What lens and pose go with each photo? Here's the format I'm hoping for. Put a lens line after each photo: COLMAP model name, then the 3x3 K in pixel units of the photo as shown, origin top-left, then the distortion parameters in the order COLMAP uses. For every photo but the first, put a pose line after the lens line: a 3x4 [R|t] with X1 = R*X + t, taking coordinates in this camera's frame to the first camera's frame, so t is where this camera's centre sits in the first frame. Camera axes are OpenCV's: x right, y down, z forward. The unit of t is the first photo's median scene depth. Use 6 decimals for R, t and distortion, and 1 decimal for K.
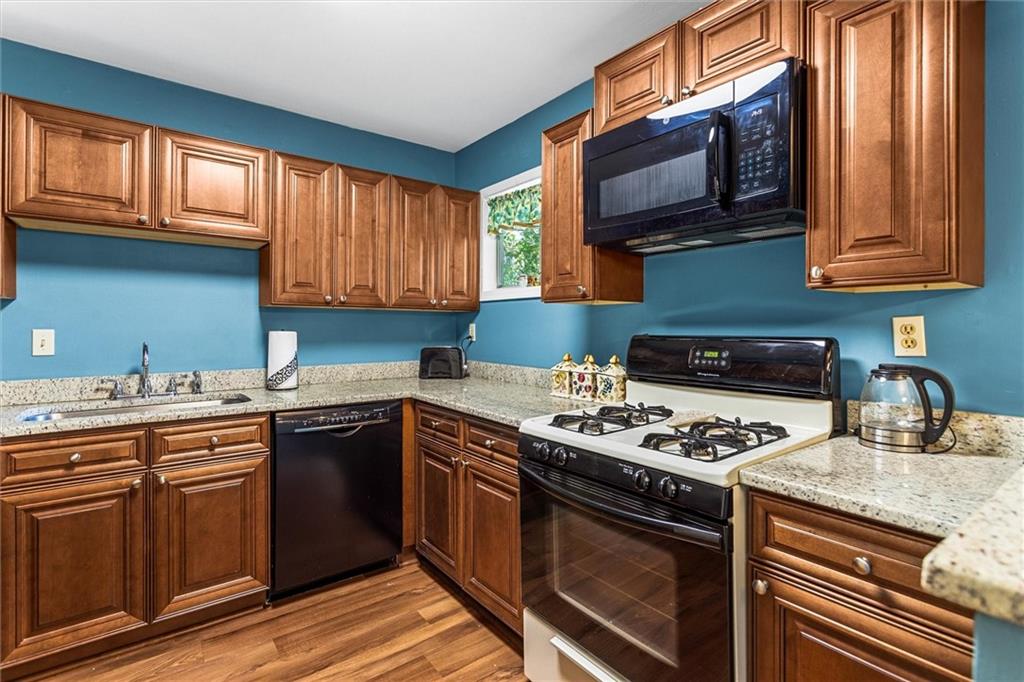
lens RADIAL K [[484.3, 0, 511.2], [0, 484.3, 327.4], [0, 0, 1]] dist [-0.002802, -0.000682]
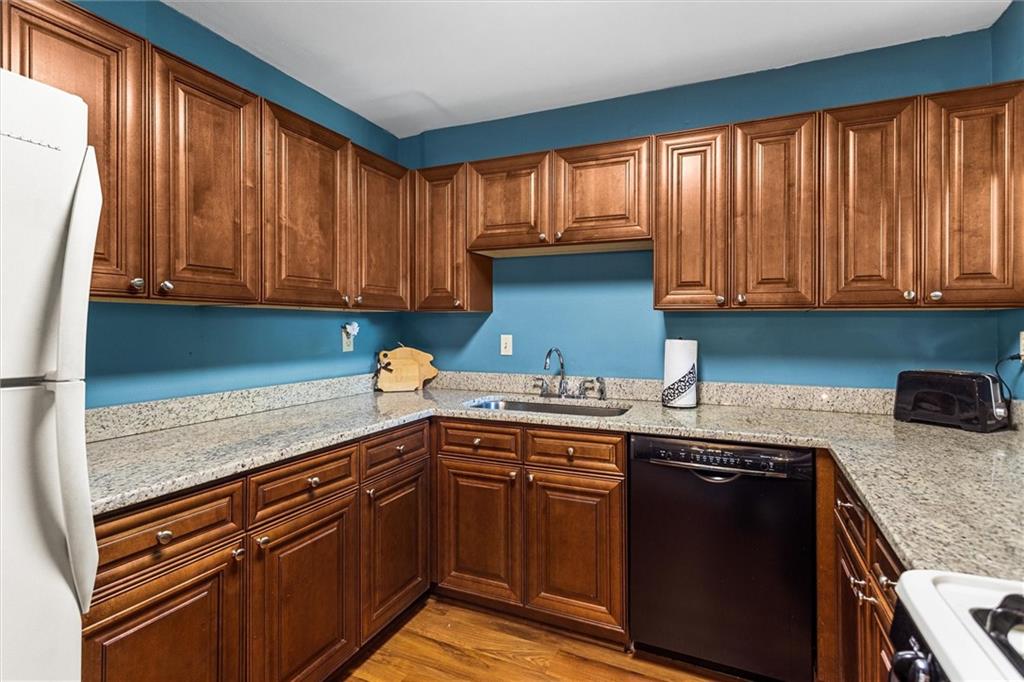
lens RADIAL K [[498.4, 0, 505.1], [0, 498.4, 323.0], [0, 0, 1]] dist [0.001621, 0.000433]
pose [[0.472197, -0.005550, -0.881476, 0.201097], [-0.002394, 0.999968, -0.007578, -0.017506], [0.881490, 0.005689, 0.472169, 0.372611]]
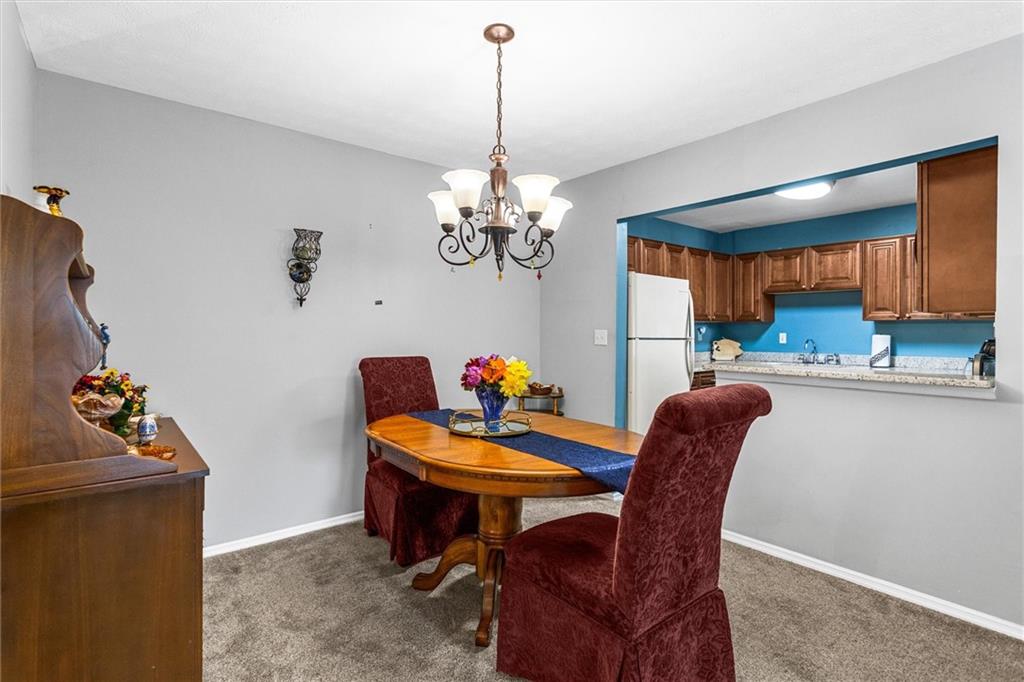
lens RADIAL K [[498.1, 0, 508.4], [0, 498.1, 333.2], [0, 0, 1]] dist [-0.001007, 0.000243]
pose [[0.021370, 0.003464, -0.999766, 1.628564], [-0.002123, 0.999992, 0.003419, -0.001866], [0.999769, 0.002049, 0.021377, -0.501365]]
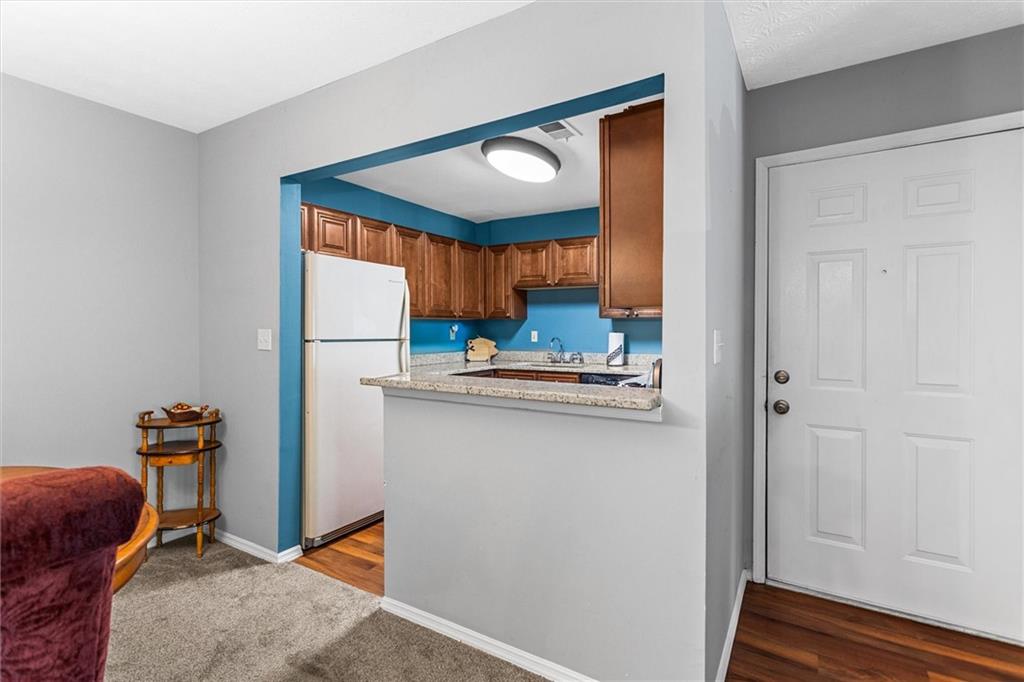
lens RADIAL K [[488.2, 0, 505.7], [0, 488.2, 335.2], [0, 0, 1]] dist [0.000158, 0.000632]
pose [[0.356205, 0.012457, -0.934325, 1.268731], [0.001116, 0.999905, 0.013757, -0.009235], [0.934407, -0.005943, 0.356157, -0.002881]]
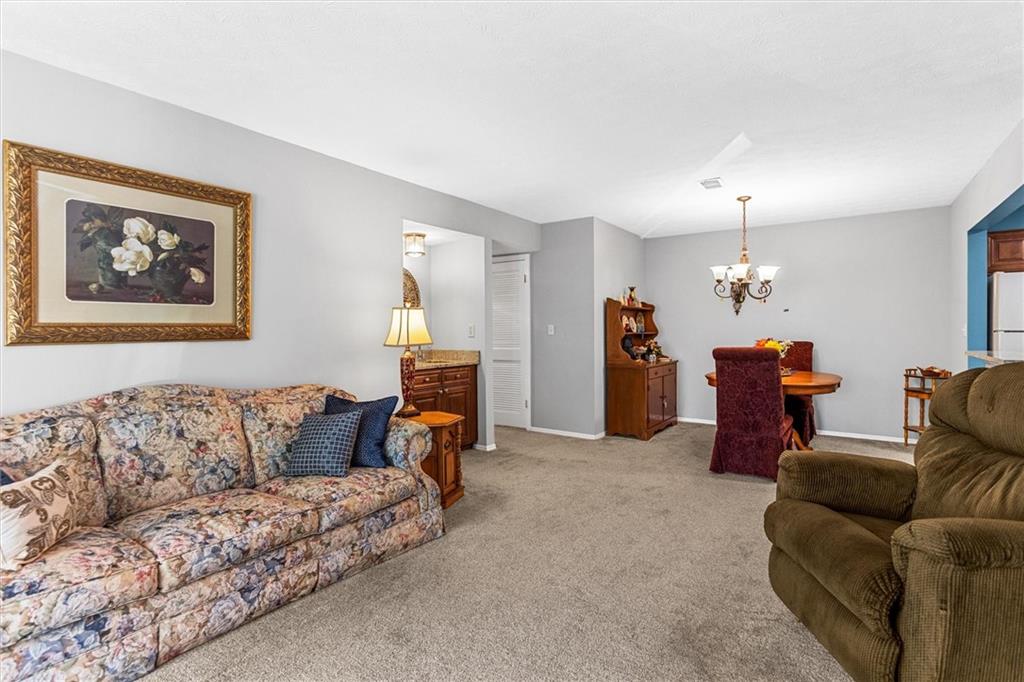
lens RADIAL K [[505.8, 0, 508.9], [0, 505.8, 327.0], [0, 0, 1]] dist [0.001057, 0.000612]
pose [[-0.952097, 0.006475, -0.305728, 2.362177], [0.007024, 0.999975, -0.000696, -0.008168], [0.305716, -0.002810, -0.952119, 1.314286]]
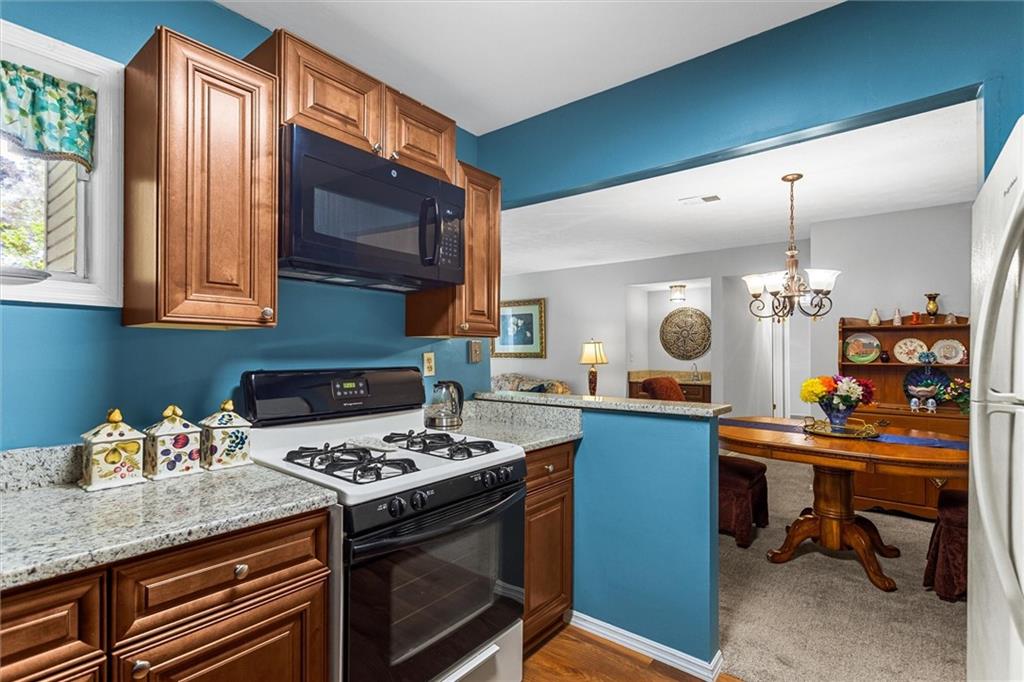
lens RADIAL K [[488.2, 0, 512.0], [0, 488.2, 341.0], [0, 0, 1]] dist [0.003106, 0.001115]
pose [[-0.239951, 0.025625, 0.970447, -0.599446], [0.001253, 0.999659, -0.026087, -0.011892], [-0.970784, -0.005044, -0.239901, 0.731794]]
